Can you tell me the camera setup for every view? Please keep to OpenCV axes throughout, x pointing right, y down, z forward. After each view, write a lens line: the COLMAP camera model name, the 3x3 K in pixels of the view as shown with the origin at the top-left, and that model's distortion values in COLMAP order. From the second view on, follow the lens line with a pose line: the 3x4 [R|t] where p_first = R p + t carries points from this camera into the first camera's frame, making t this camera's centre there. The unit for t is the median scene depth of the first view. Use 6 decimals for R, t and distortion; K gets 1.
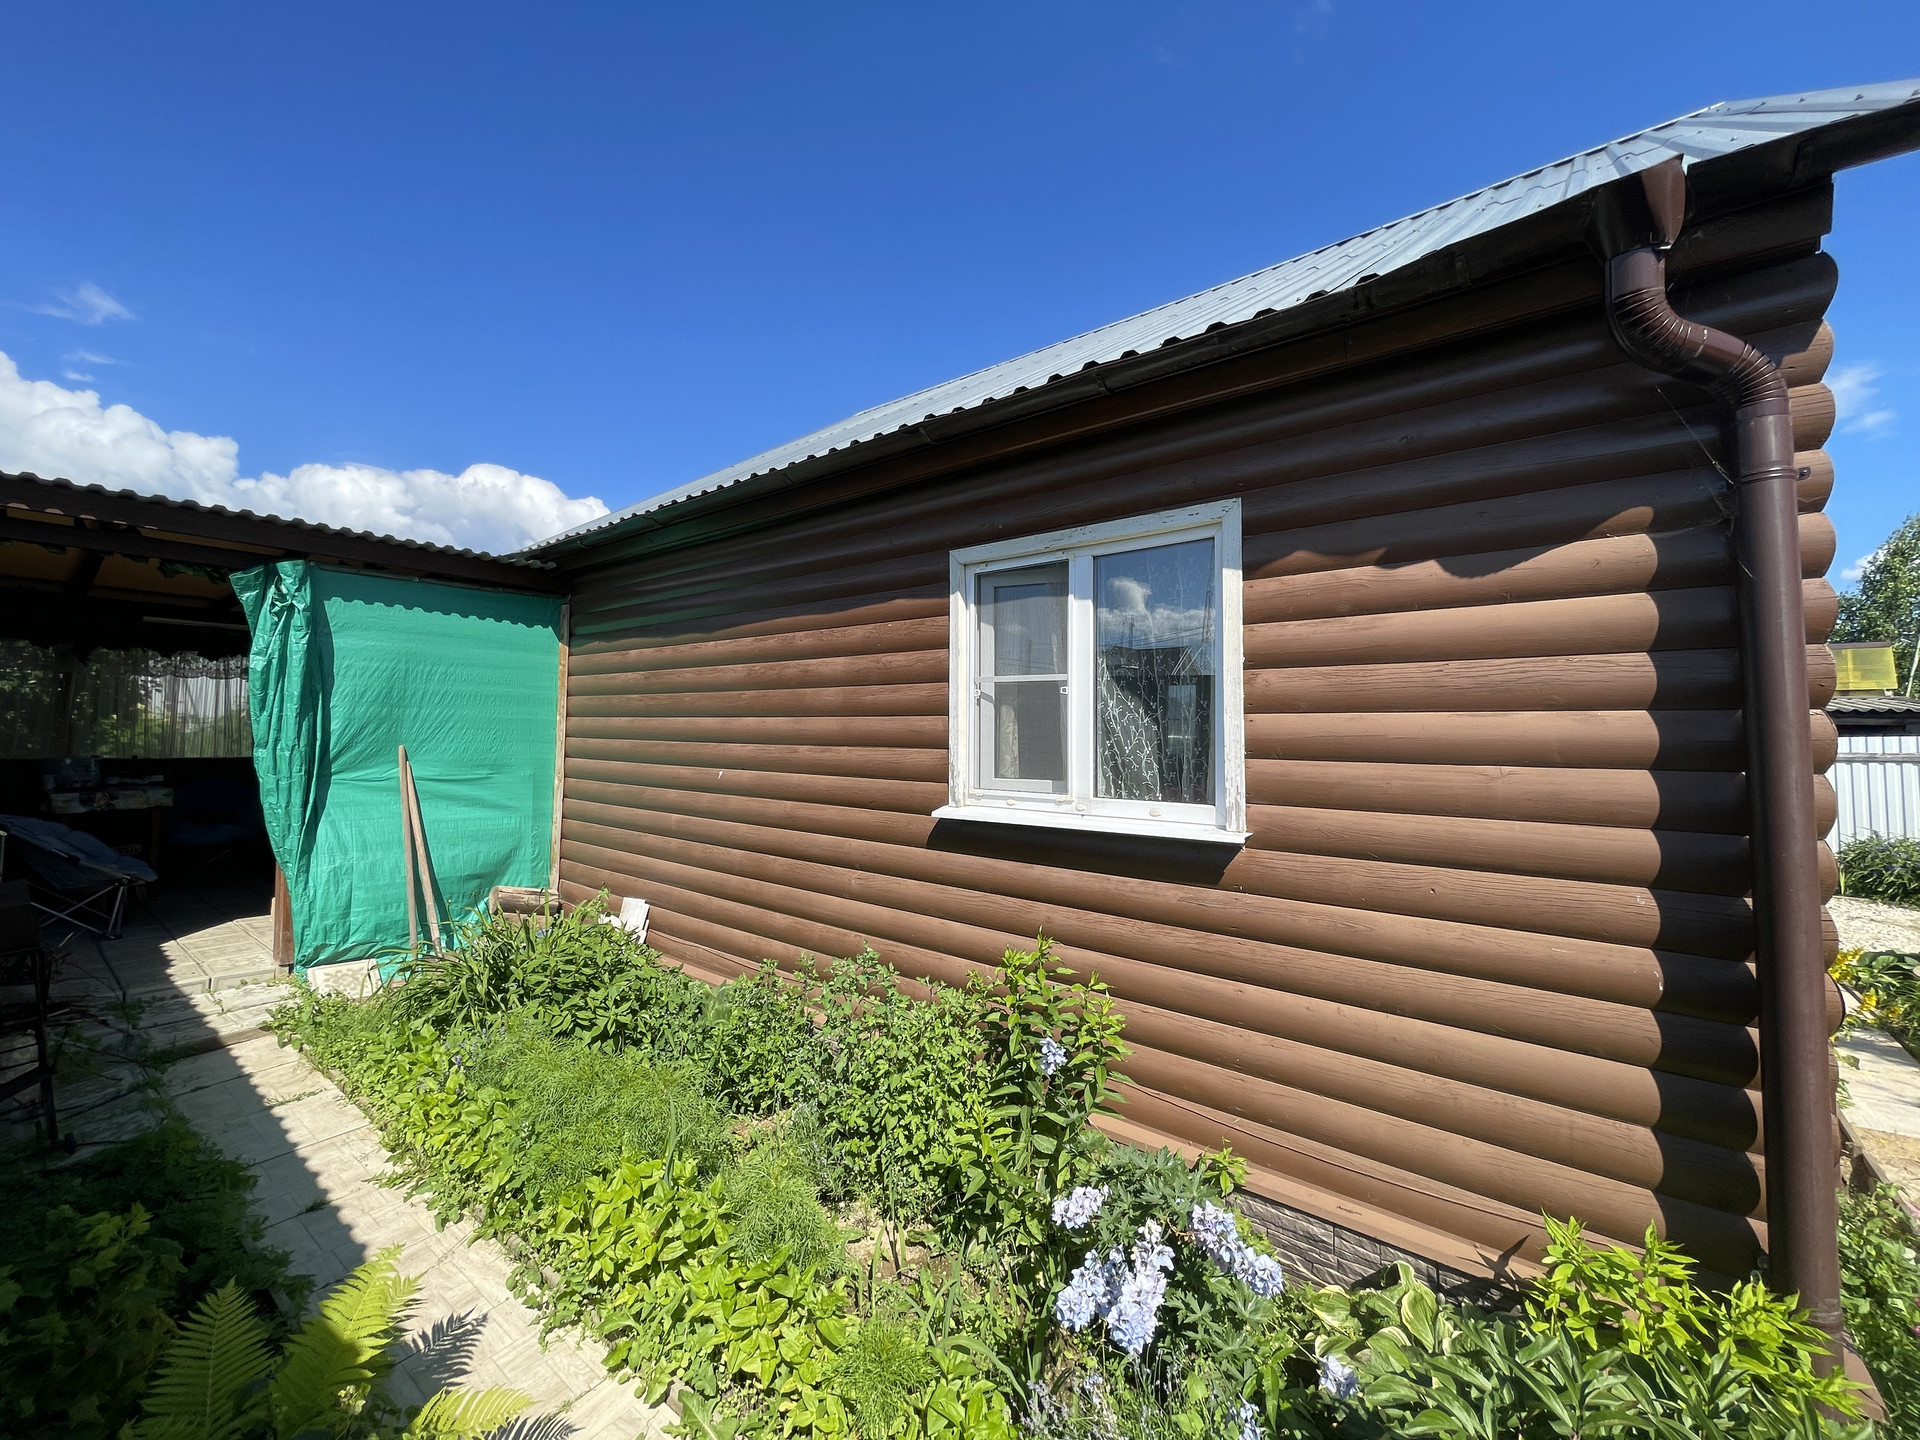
lens RADIAL K [[768.9, 0, 963.8], [0, 768.9, 706.9], [0, 0, 1]] dist [-0.002175, 0.001329]
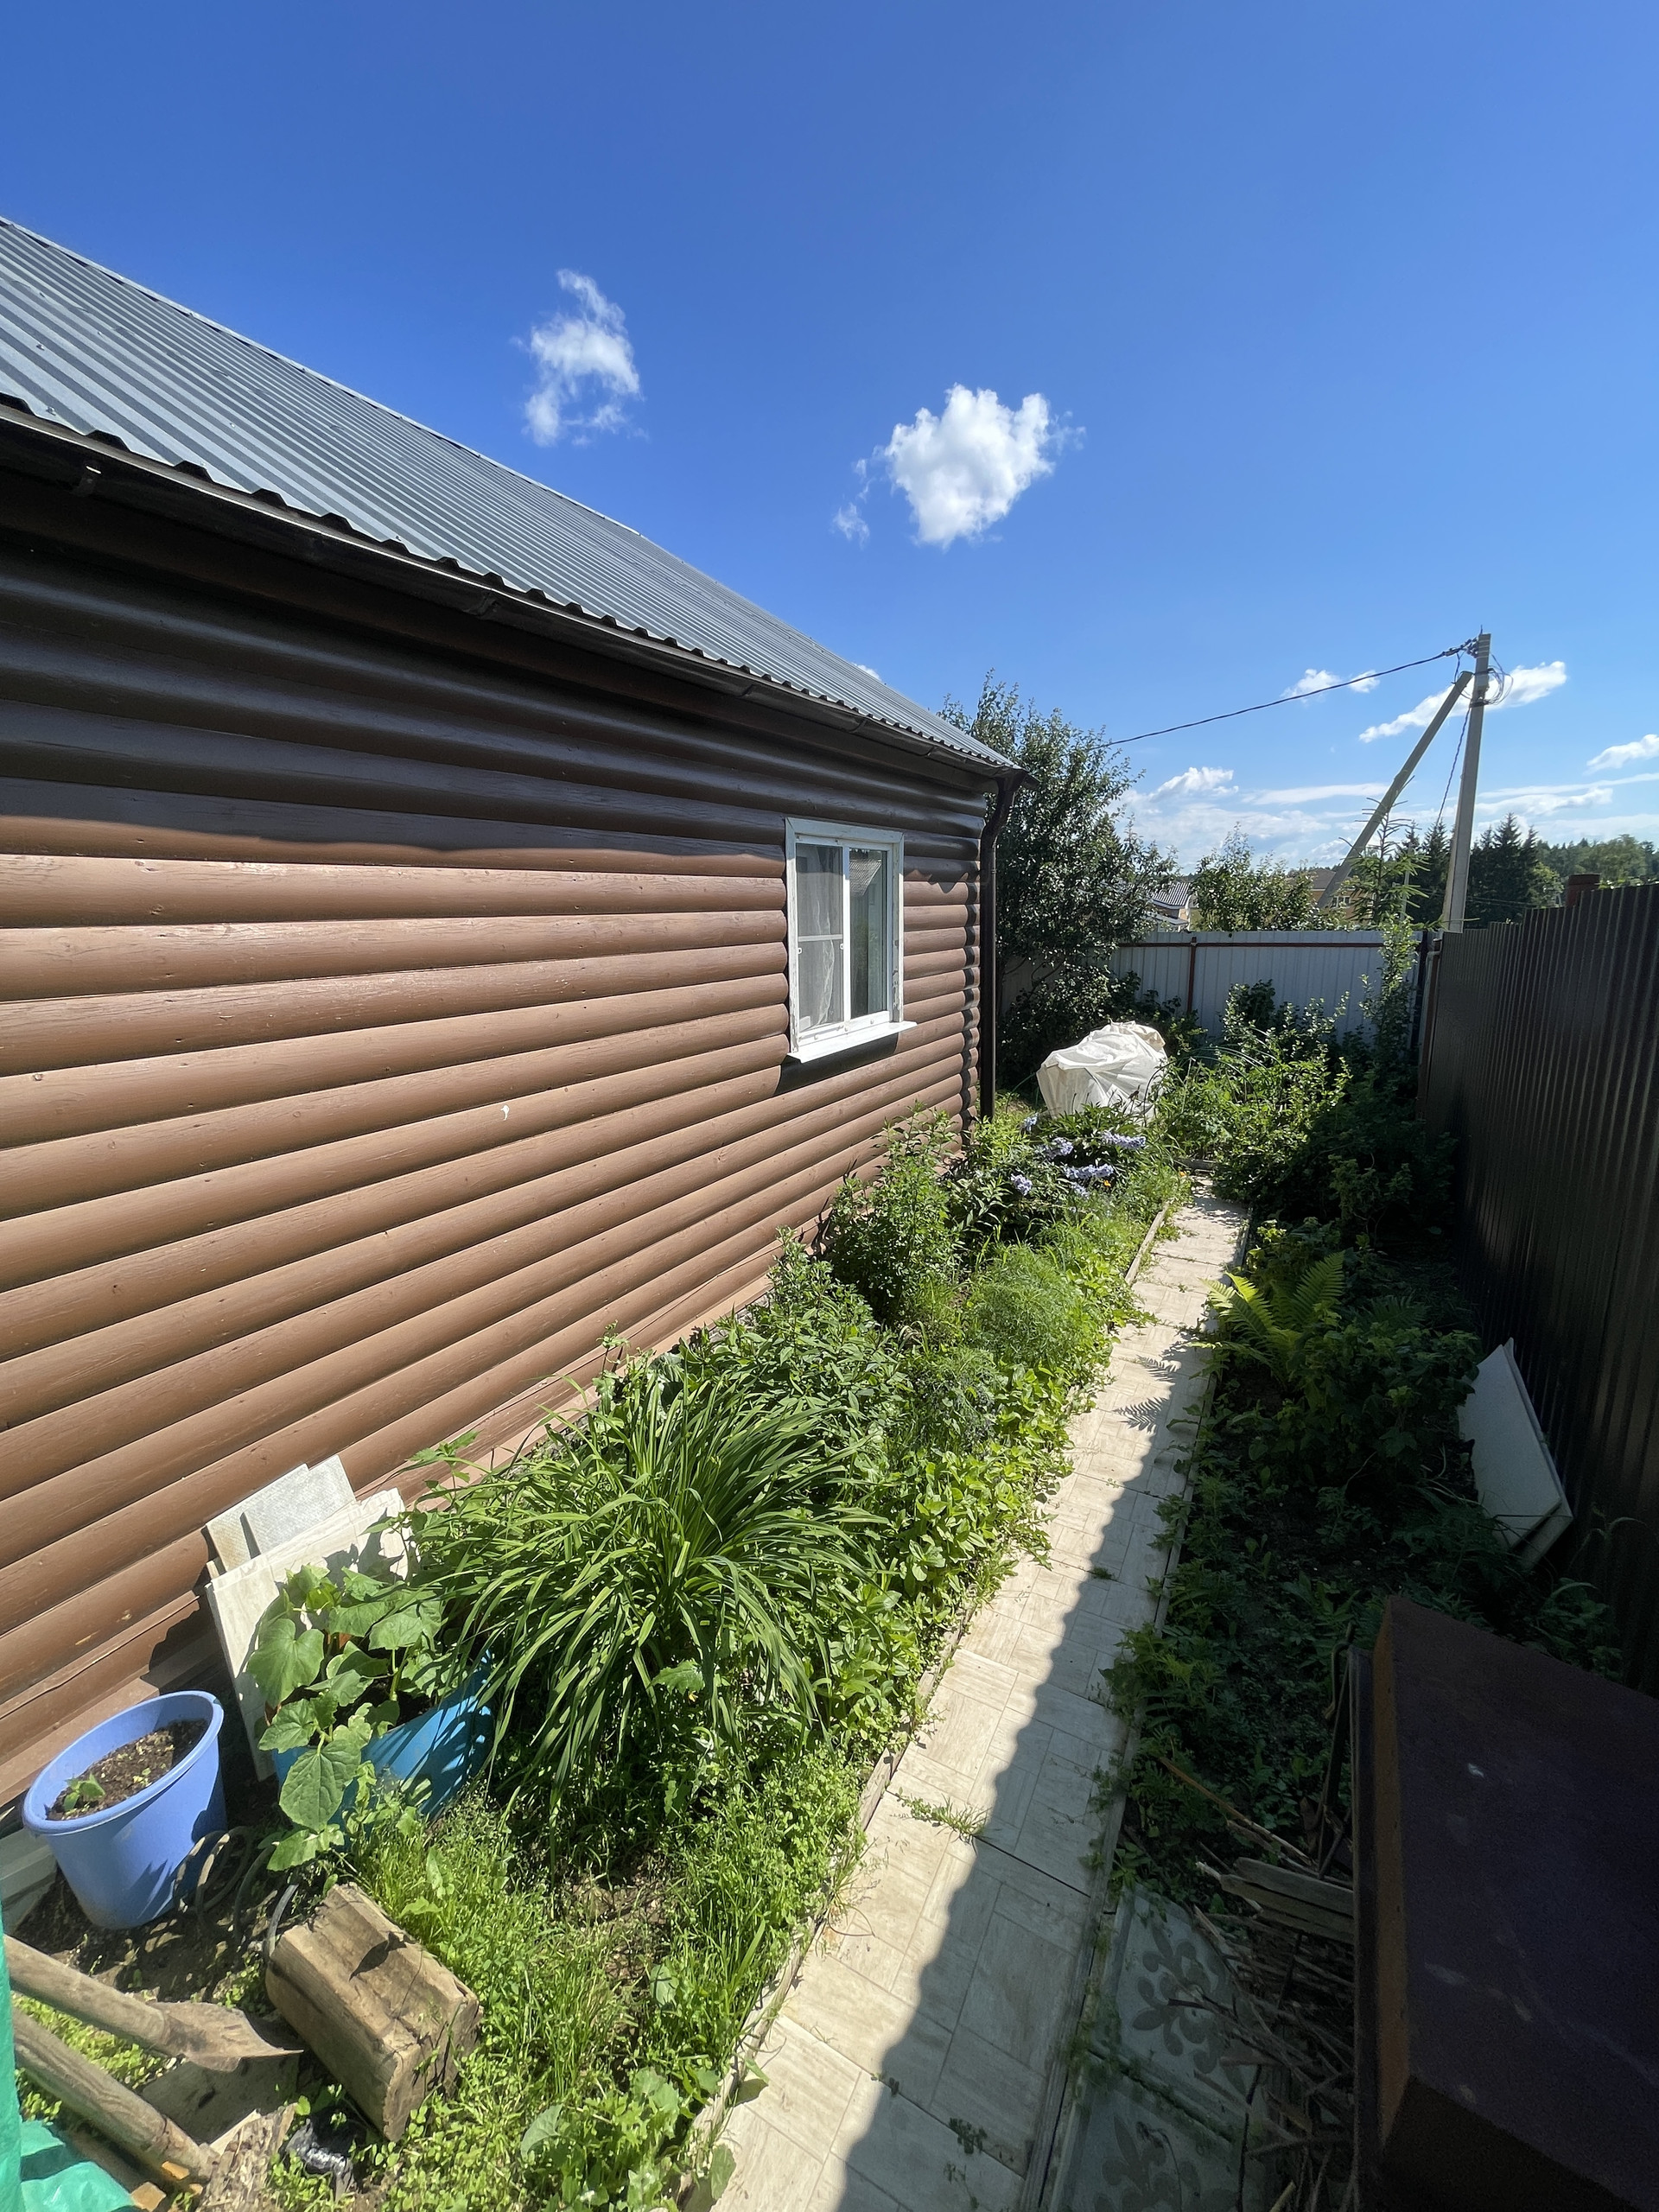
lens RADIAL K [[885.9, 0, 829.5], [0, 885.9, 1113.4], [0, 0, 1]] dist [-0.002175, 0.001329]
pose [[-0.137944, -0.210967, 0.967711, -1.469466], [0.015308, 0.976481, 0.215061, -0.070398], [-0.990322, 0.044480, -0.131470, 1.251191]]
